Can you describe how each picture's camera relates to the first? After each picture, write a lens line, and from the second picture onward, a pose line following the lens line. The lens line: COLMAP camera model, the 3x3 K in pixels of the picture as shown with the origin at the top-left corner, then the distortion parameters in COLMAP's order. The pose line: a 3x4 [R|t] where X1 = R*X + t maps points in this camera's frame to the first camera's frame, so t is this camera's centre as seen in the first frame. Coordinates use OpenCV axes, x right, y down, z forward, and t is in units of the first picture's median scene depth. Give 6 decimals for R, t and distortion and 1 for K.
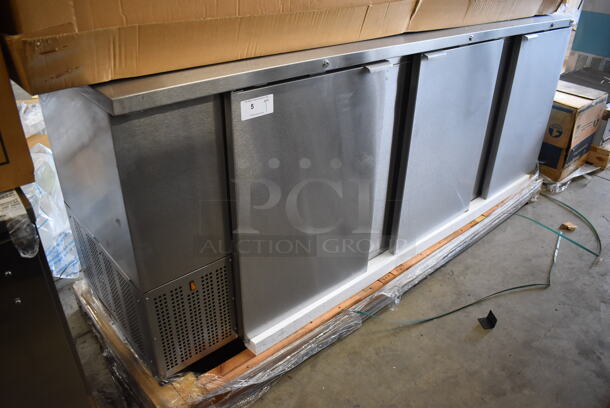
lens RADIAL K [[476.4, 0, 304.1], [0, 476.4, 201.4], [0, 0, 1]] dist [-0.053921, 0.004267]
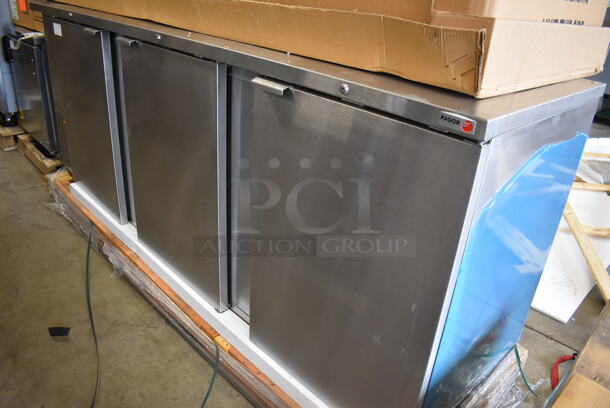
lens RADIAL K [[476.4, 0, 304.1], [0, 476.4, 205.8], [0, 0, 1]] dist [-0.053921, 0.004267]
pose [[0.023342, 0.458700, -0.888285, 0.906425], [-0.518002, 0.765501, 0.381684, -0.436721], [0.855061, 0.451224, 0.255476, 0.875621]]
